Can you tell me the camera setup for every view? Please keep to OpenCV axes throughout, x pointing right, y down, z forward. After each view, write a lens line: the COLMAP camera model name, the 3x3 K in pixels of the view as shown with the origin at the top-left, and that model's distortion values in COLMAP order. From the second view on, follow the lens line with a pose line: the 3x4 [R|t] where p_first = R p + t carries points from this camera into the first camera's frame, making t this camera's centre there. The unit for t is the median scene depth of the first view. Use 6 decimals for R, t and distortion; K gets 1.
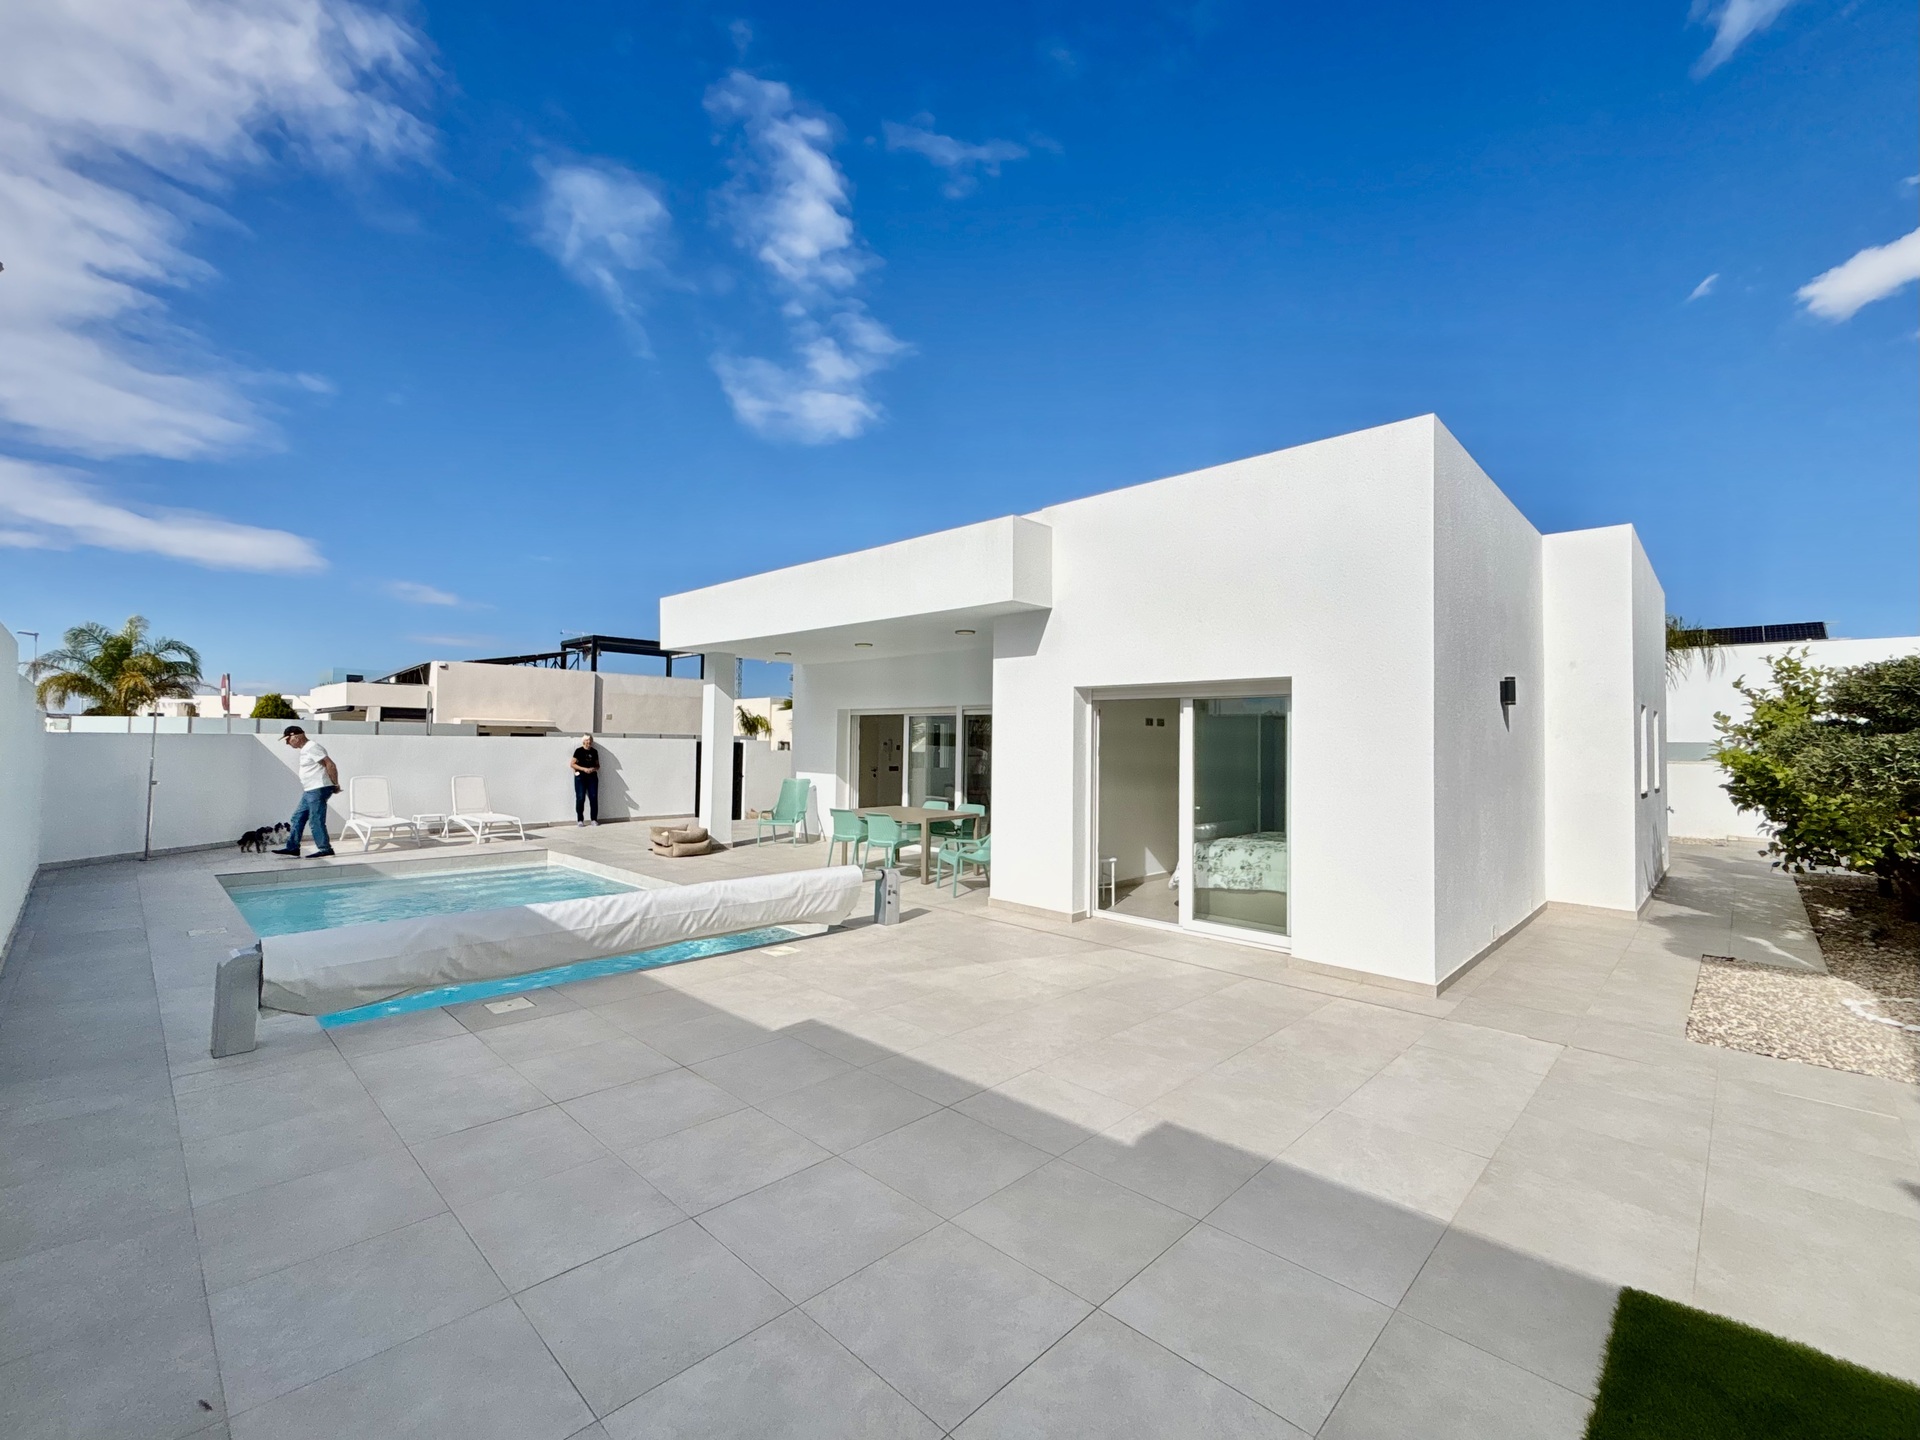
lens RADIAL K [[810.2, 0, 956.0], [0, 810.2, 721.1], [0, 0, 1]] dist [0.007236, 0.000418]
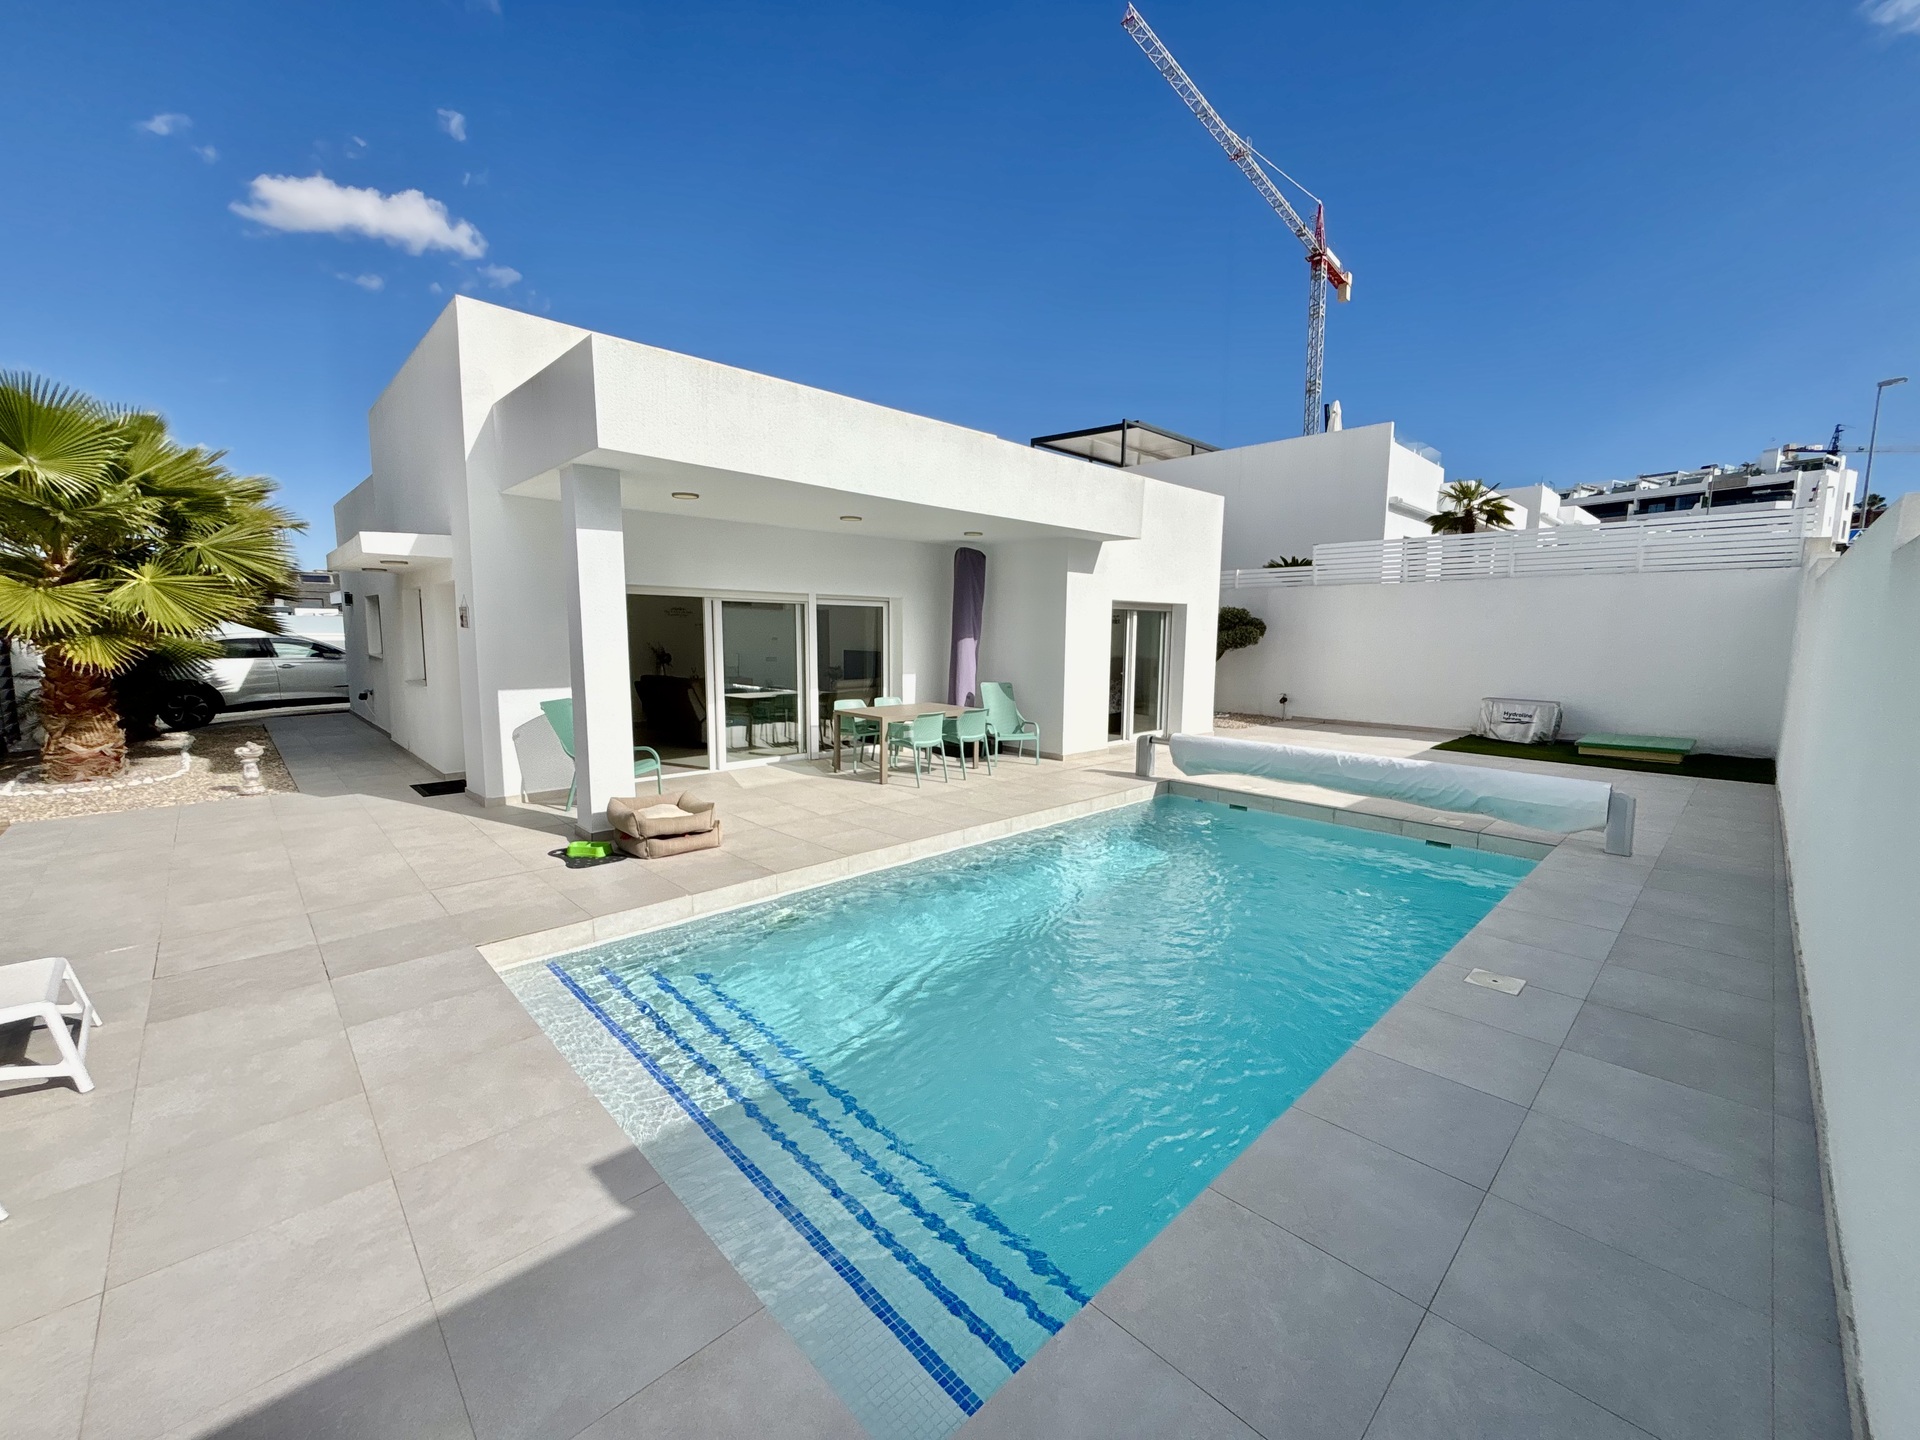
lens RADIAL K [[775.1, 0, 955.0], [0, 775.1, 725.8], [0, 0, 1]] dist [0.018790, -0.010498]
pose [[0.043264, -0.138832, 0.989371, -1.239837], [-0.032946, 0.989561, 0.140299, -0.000601], [-0.998520, -0.038666, 0.038238, 1.136222]]
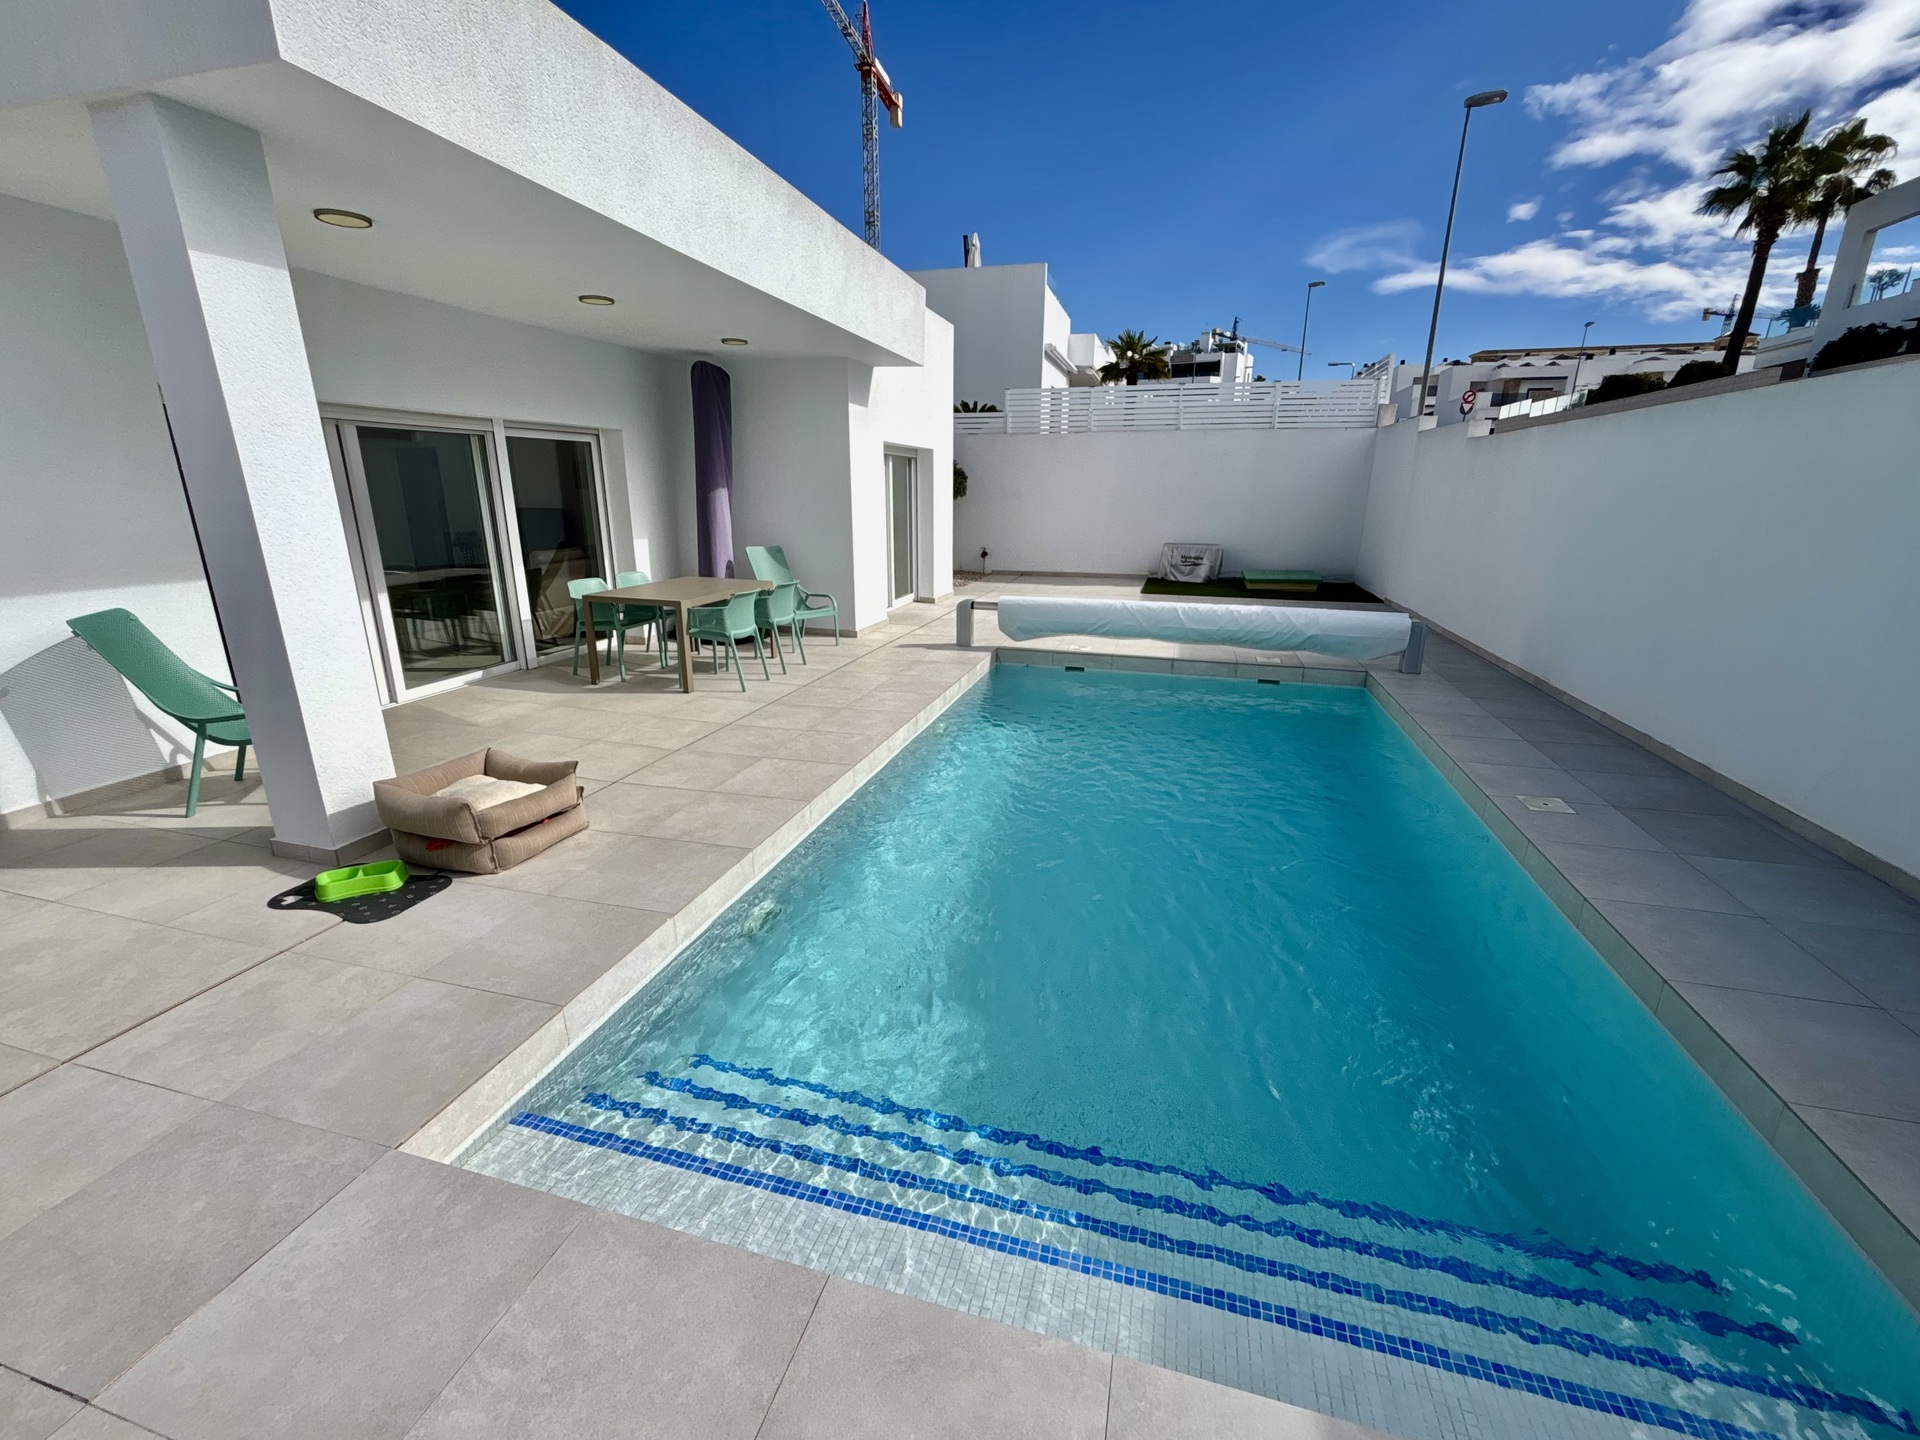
lens RADIAL K [[810.2, 0, 956.0], [0, 810.2, 721.1], [0, 0, 1]] dist [0.007236, 0.000418]
pose [[-0.469256, -0.263956, 0.842690, -1.023755], [-0.035515, 0.959151, 0.280658, 0.019734], [-0.882347, 0.101773, -0.459462, 1.419210]]
